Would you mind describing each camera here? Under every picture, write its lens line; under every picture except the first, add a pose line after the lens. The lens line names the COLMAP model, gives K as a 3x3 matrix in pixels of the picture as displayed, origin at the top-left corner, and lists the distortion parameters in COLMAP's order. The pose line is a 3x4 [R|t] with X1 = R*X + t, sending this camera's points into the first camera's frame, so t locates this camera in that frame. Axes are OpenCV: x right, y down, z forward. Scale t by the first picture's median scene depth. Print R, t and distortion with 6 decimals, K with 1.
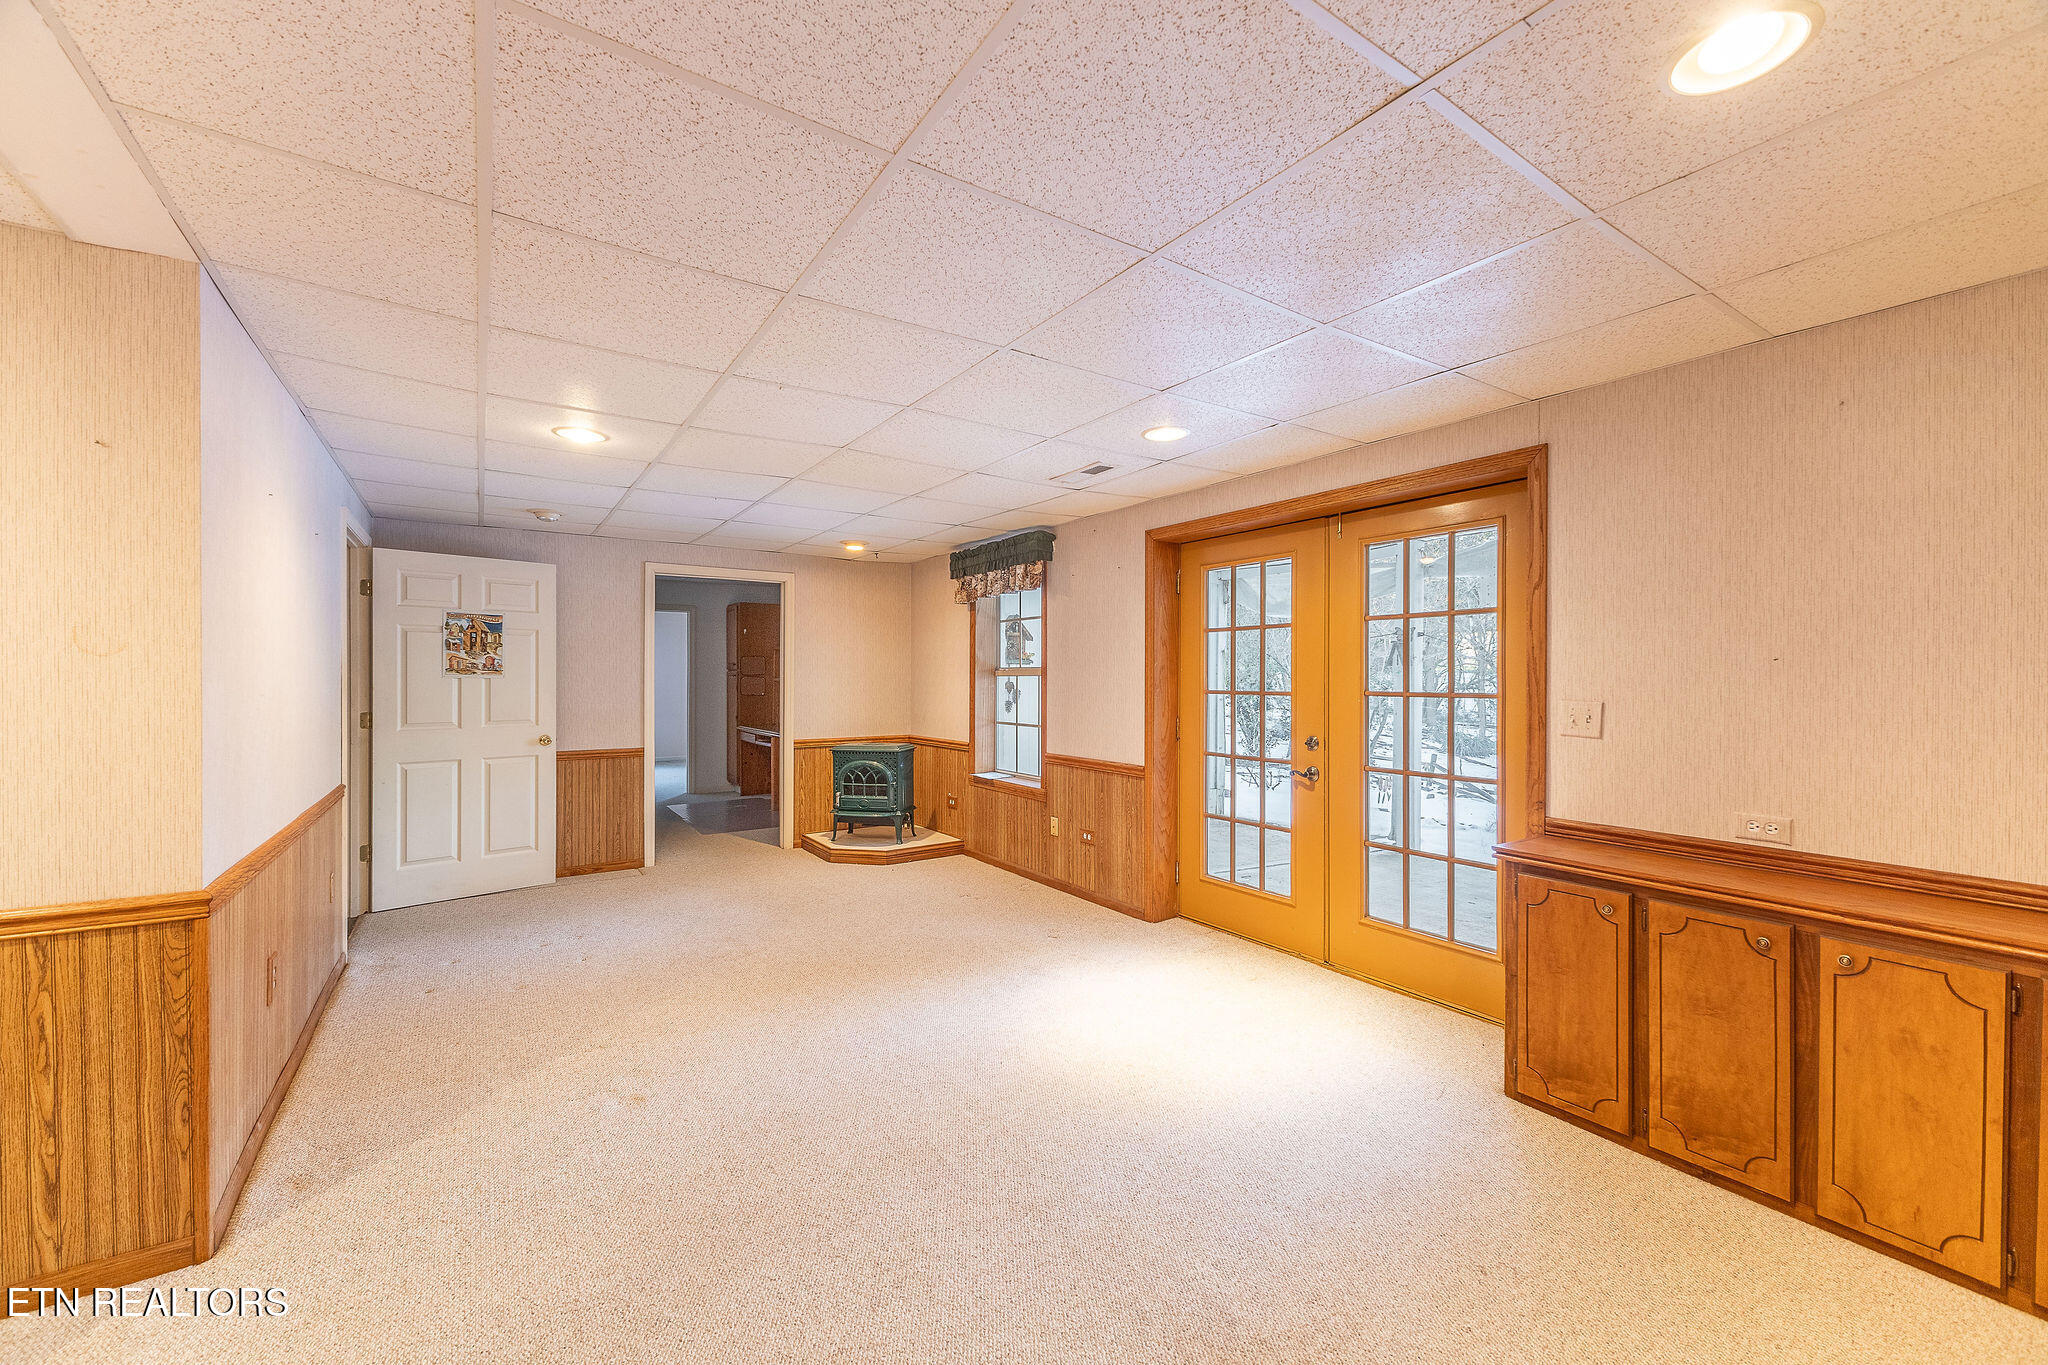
lens RADIAL K [[830.1, 0, 1036.3], [0, 830.1, 684.7], [0, 0, 1]] dist [0.077182, 0.000020]
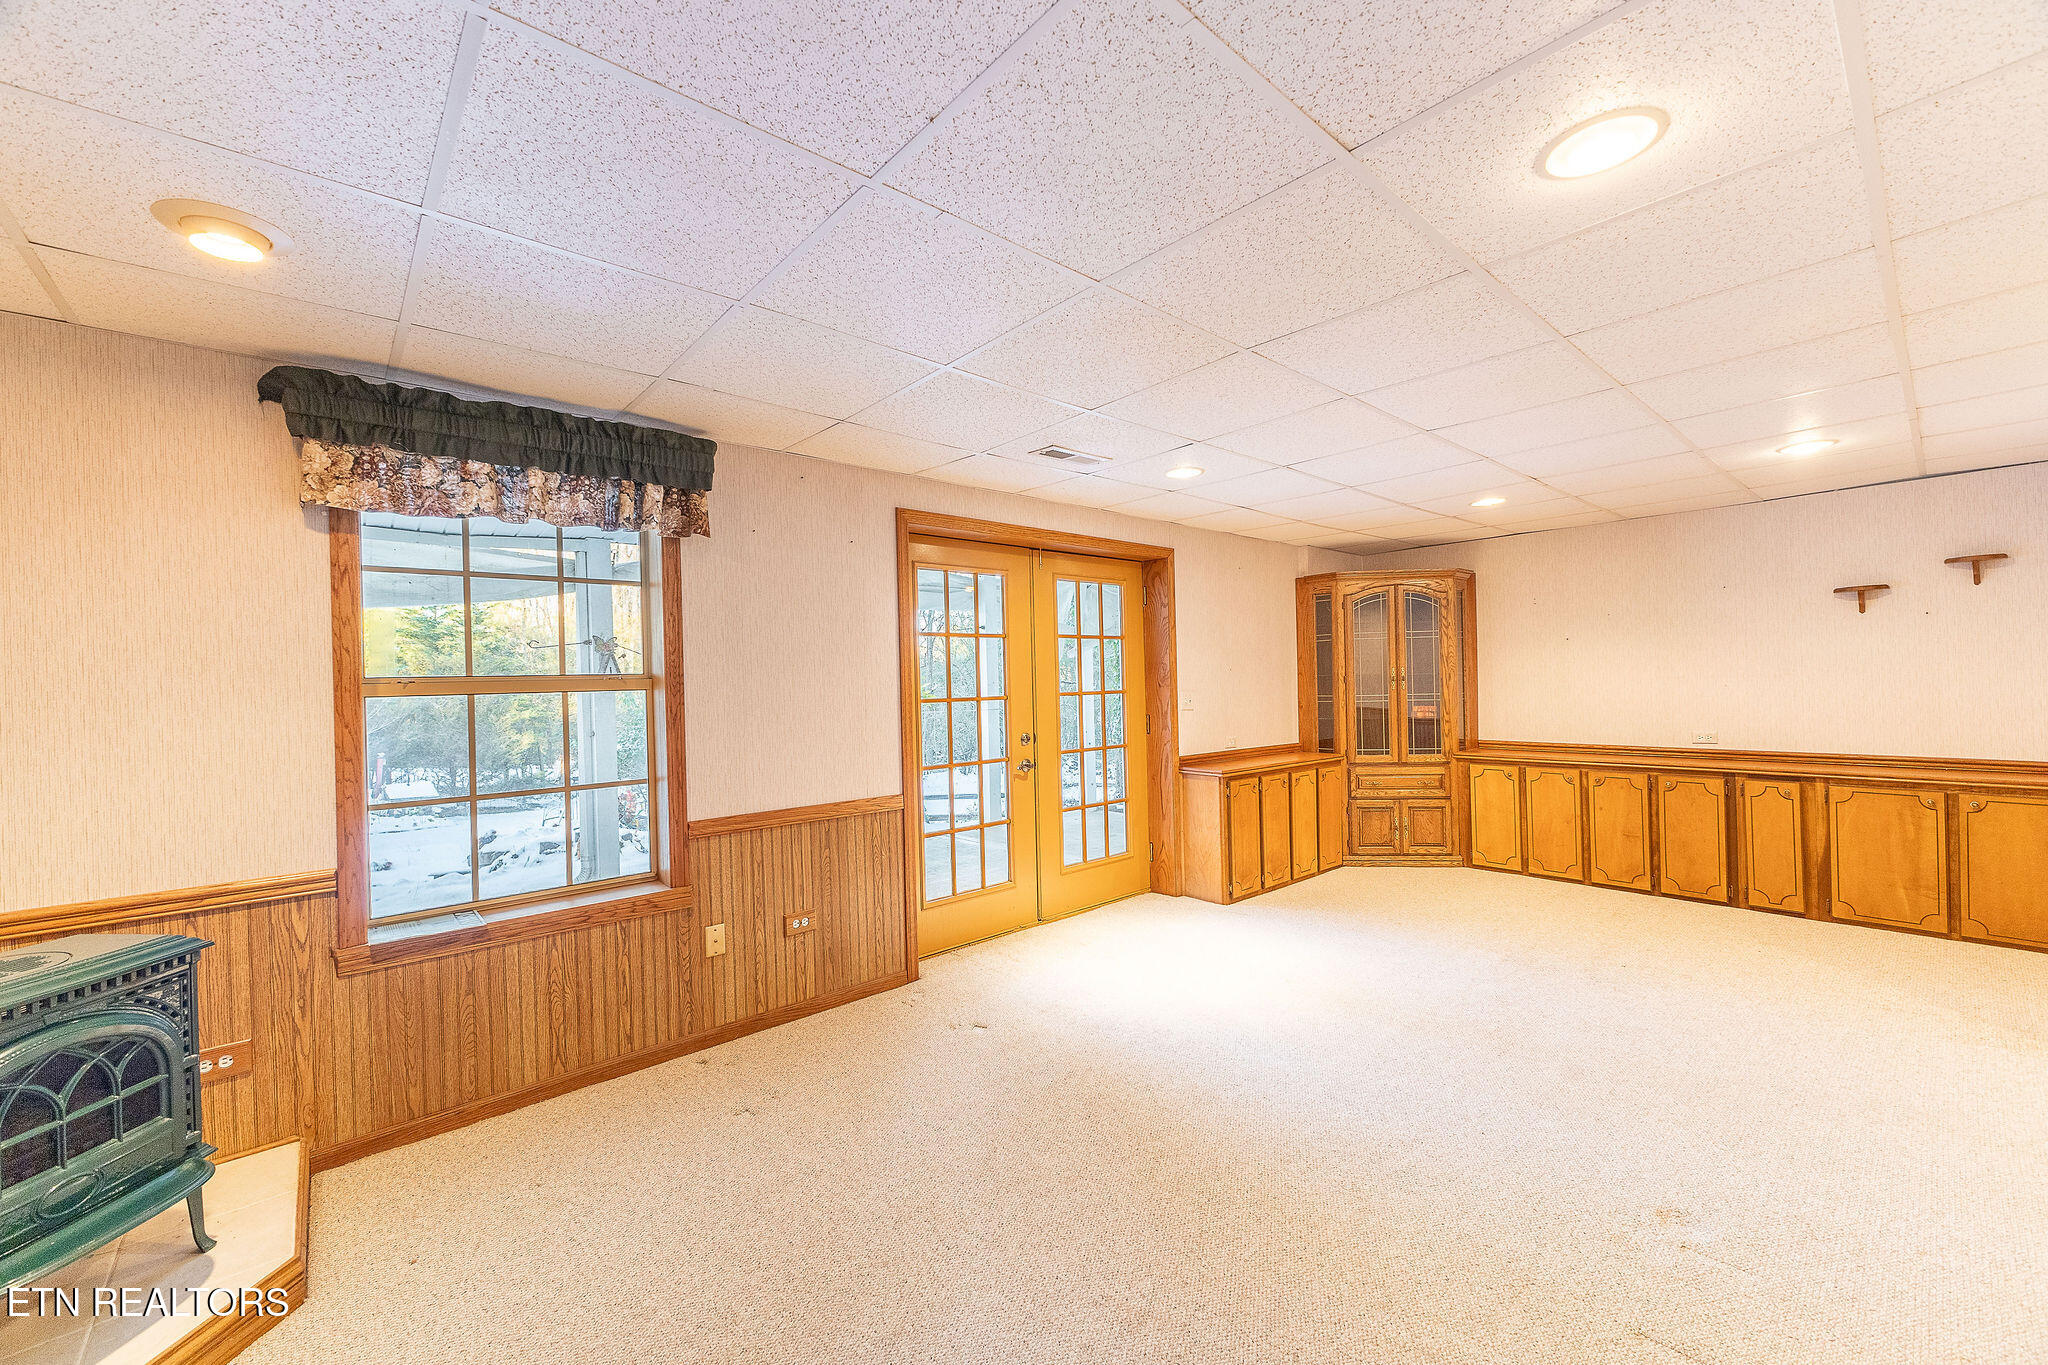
lens RADIAL K [[830.1, 0, 1036.3], [0, 830.1, 684.7], [0, 0, 1]] dist [0.077182, 0.000020]
pose [[-0.139641, -0.002513, 0.990199, -0.710776], [0.031212, 0.999489, 0.006938, -0.011859], [-0.989710, 0.031875, -0.139491, 0.989105]]
